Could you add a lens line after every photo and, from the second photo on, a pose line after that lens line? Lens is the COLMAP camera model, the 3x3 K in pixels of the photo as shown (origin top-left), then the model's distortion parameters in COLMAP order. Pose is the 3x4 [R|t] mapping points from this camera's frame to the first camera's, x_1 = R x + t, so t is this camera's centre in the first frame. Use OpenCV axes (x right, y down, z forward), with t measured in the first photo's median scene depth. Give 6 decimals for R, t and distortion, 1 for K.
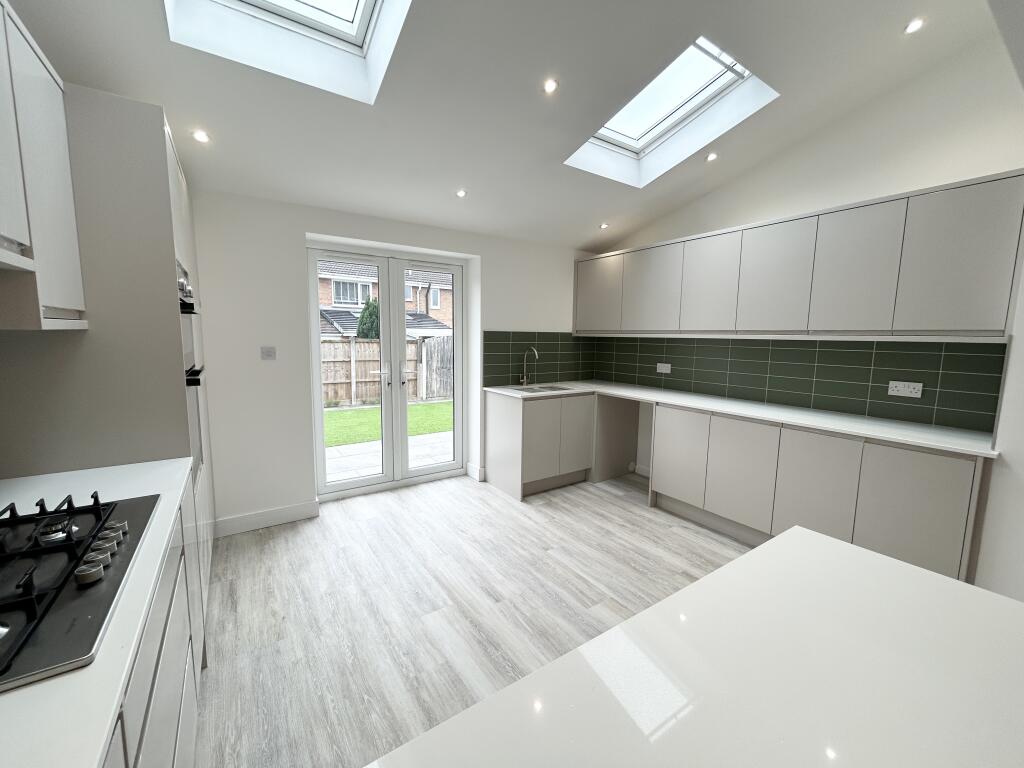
lens RADIAL K [[413.5, 0, 506.9], [0, 413.5, 384.6], [0, 0, 1]] dist [-0.000504, 0.000736]
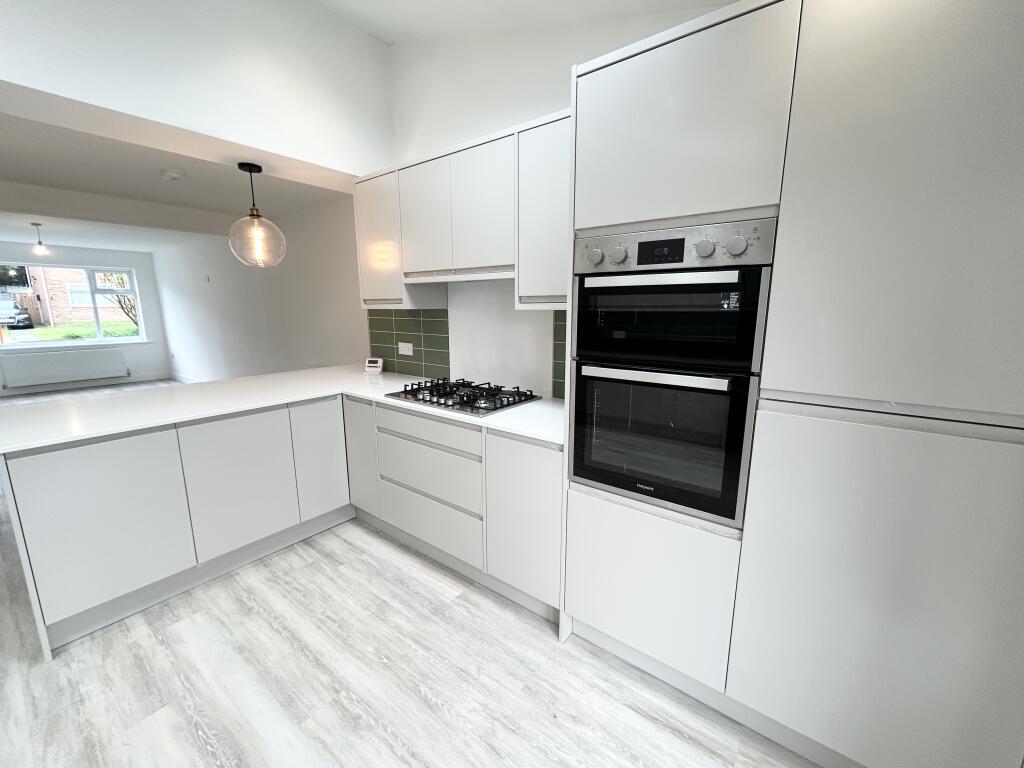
lens RADIAL K [[413.5, 0, 509.5], [0, 413.5, 382.3], [0, 0, 1]] dist [-0.000504, 0.000736]
pose [[-0.946612, 0.047268, -0.318892, -0.286652], [-0.050293, 0.955428, 0.290910, -0.203325], [0.318428, 0.291417, -0.902042, 1.560612]]
